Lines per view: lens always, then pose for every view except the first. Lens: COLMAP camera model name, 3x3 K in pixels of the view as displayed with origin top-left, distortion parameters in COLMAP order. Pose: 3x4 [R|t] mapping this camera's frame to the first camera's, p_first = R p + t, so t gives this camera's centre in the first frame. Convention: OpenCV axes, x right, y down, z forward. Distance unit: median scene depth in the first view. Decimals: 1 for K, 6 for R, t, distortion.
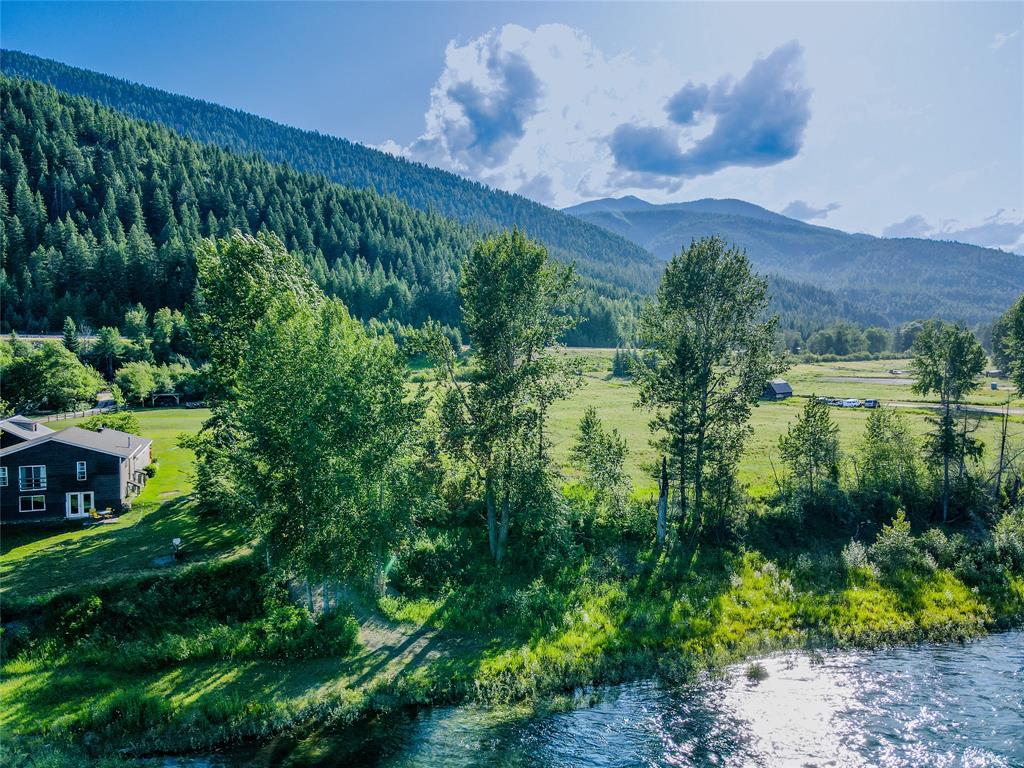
lens RADIAL K [[750.3, 0, 510.0], [0, 750.3, 386.4], [0, 0, 1]] dist [0.000190, 0.033438]
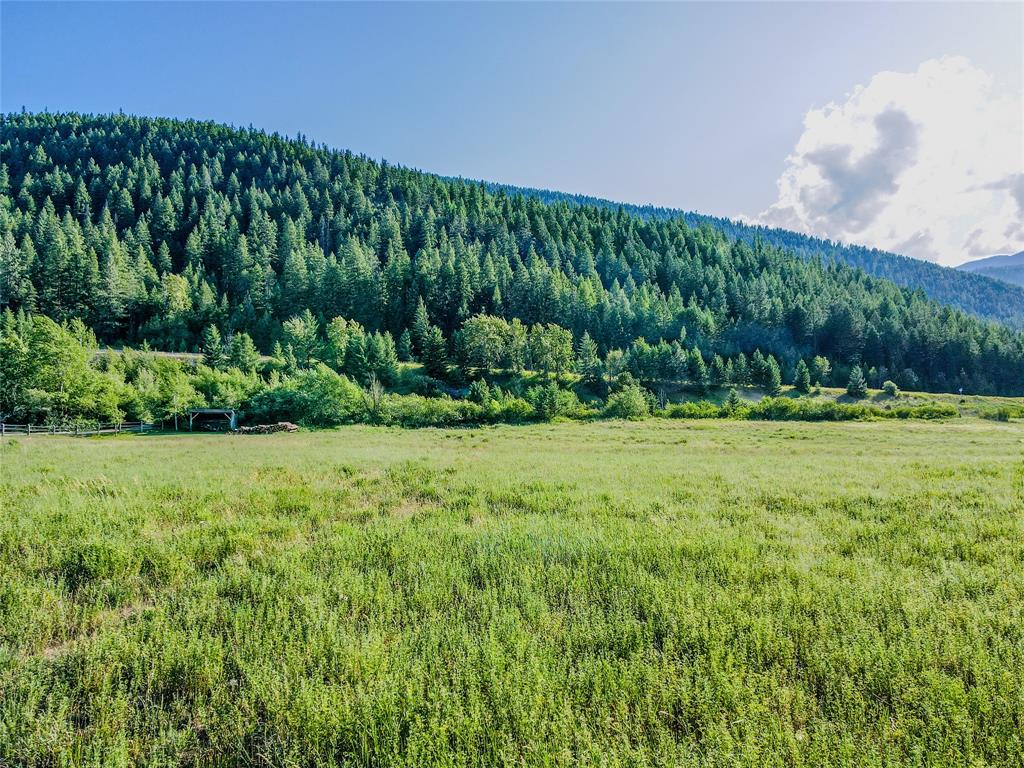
lens RADIAL K [[750.3, 0, 510.0], [0, 750.3, 386.4], [0, 0, 1]] dist [0.000190, 0.033438]
pose [[0.901521, -0.011355, -0.432586, 0.004738], [-0.035239, 0.994409, -0.099540, 0.015849], [0.431298, 0.104981, 0.896081, 0.210229]]
